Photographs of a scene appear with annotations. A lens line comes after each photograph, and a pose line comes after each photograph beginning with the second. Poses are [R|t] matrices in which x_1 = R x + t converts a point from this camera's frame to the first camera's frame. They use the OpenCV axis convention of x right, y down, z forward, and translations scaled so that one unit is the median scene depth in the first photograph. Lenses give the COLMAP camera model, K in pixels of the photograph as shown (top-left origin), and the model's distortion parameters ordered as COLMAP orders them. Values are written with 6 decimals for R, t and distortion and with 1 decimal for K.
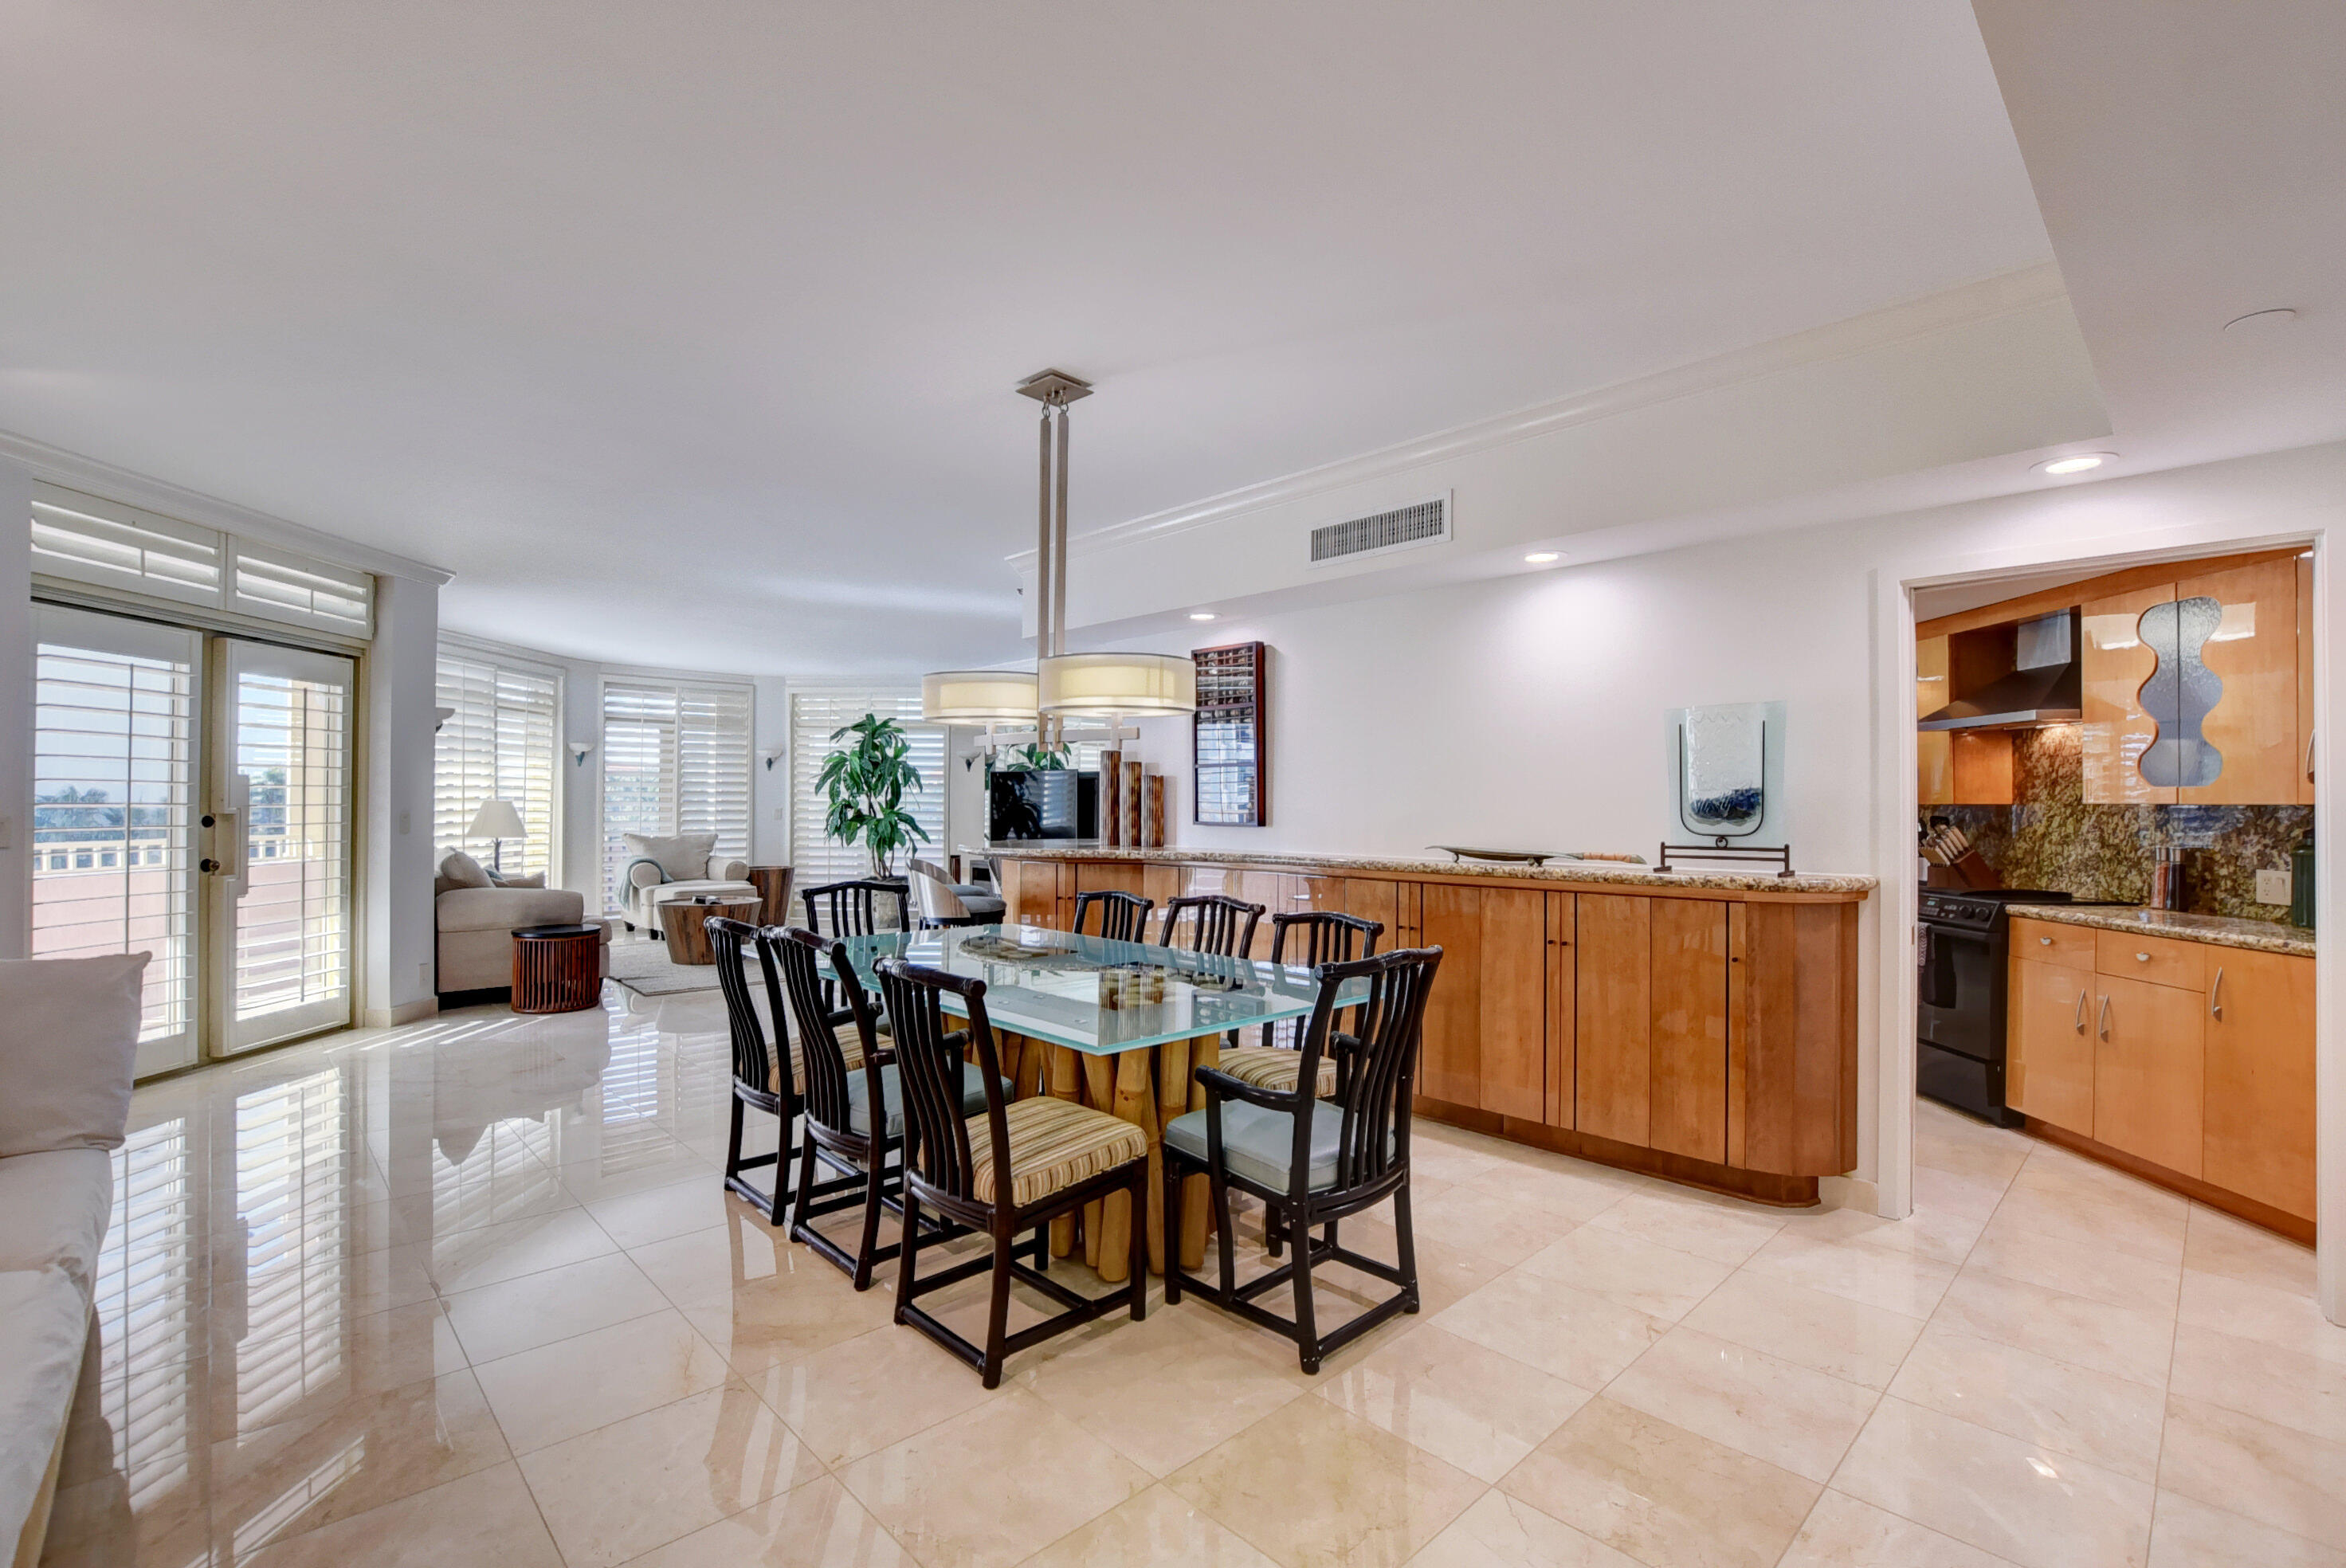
lens RADIAL K [[1045.1, 0, 1173.6], [0, 1045.1, 794.0], [0, 0, 1]] dist [-0.022388, 0.001361]
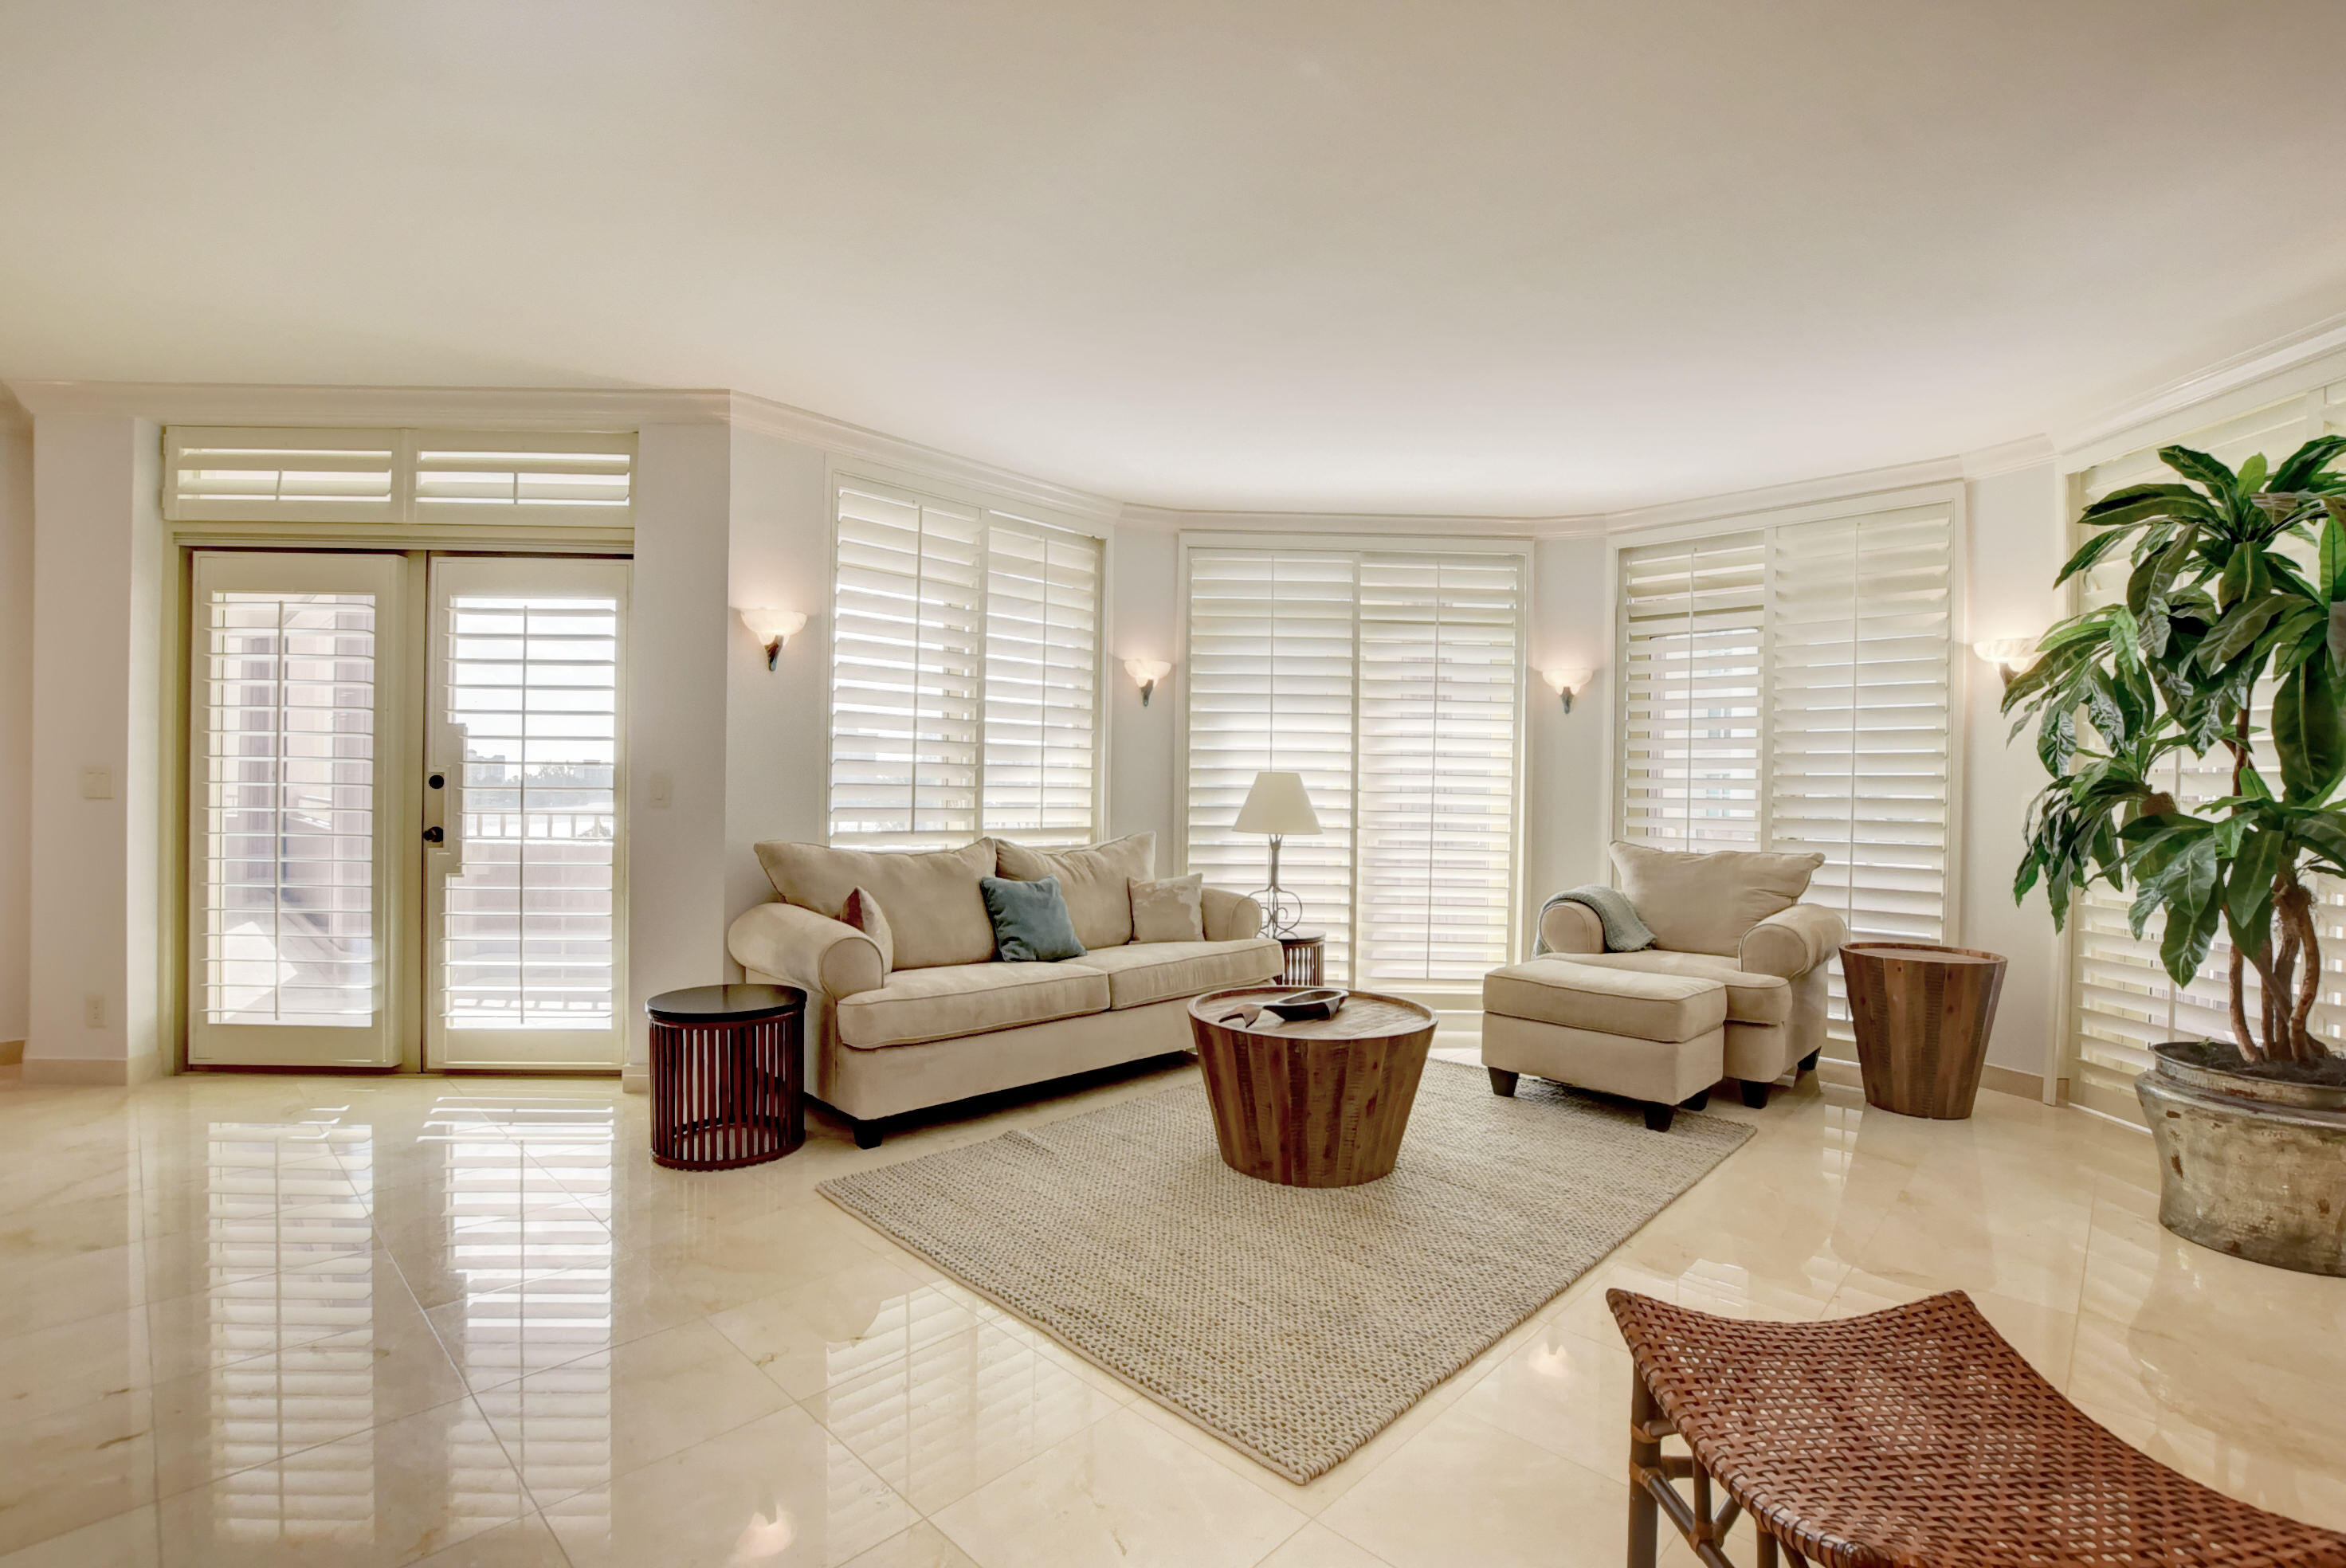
lens RADIAL K [[1045.1, 0, 1173.6], [0, 1045.1, 794.0], [0, 0, 1]] dist [-0.022388, 0.001361]
pose [[0.030565, 0.001042, -0.999532, -0.074634], [-0.008434, 0.999964, 0.000785, 0.029614], [0.999497, 0.008406, 0.030573, 1.464493]]
